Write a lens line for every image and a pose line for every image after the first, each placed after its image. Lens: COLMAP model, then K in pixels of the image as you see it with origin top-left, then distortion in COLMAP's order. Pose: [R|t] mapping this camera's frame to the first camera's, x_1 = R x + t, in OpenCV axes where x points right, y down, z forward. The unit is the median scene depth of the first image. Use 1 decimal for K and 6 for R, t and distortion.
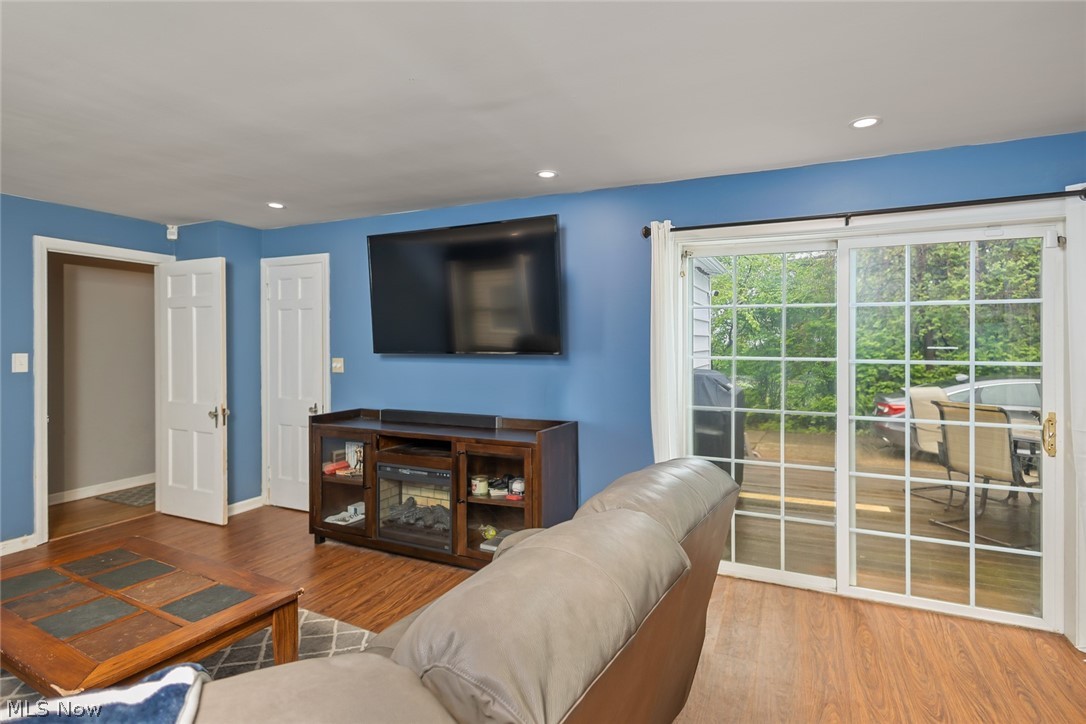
lens RADIAL K [[524.0, 0, 544.2], [0, 524.0, 355.1], [0, 0, 1]] dist [0.001250, 0.000057]
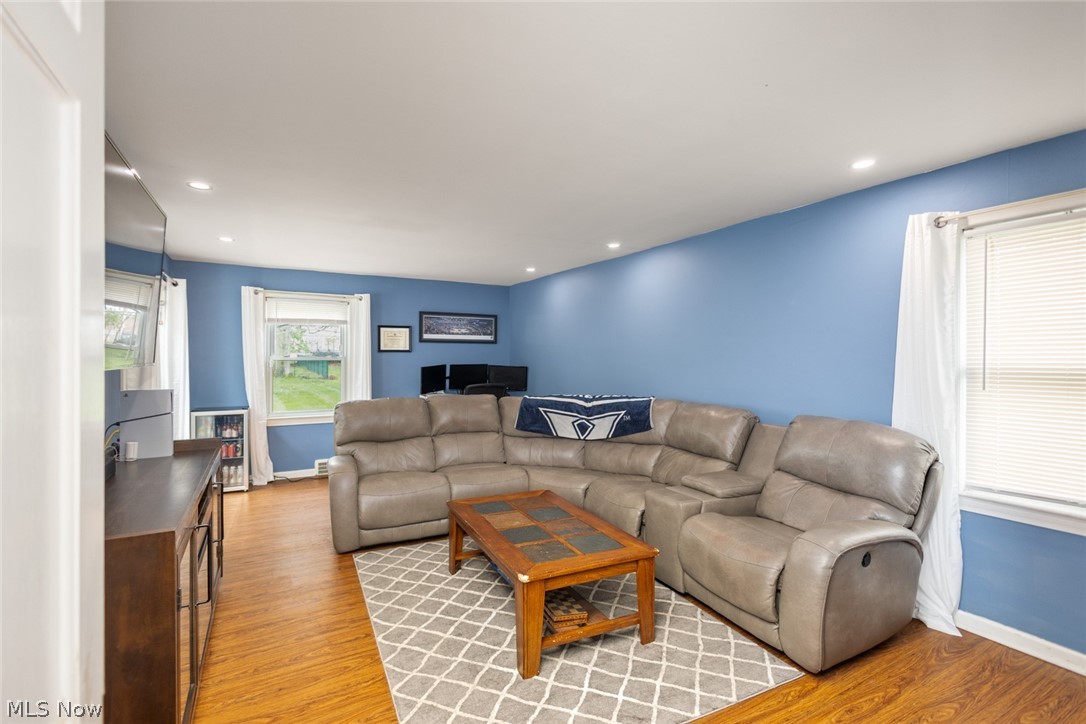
lens RADIAL K [[524.0, 0, 545.2], [0, 524.0, 359.9], [0, 0, 1]] dist [0.001250, 0.000057]
pose [[-0.796200, -0.006066, 0.605004, -1.511569], [0.002053, 0.999917, 0.012727, -0.022051], [-0.605031, 0.011375, -0.796121, 1.886347]]
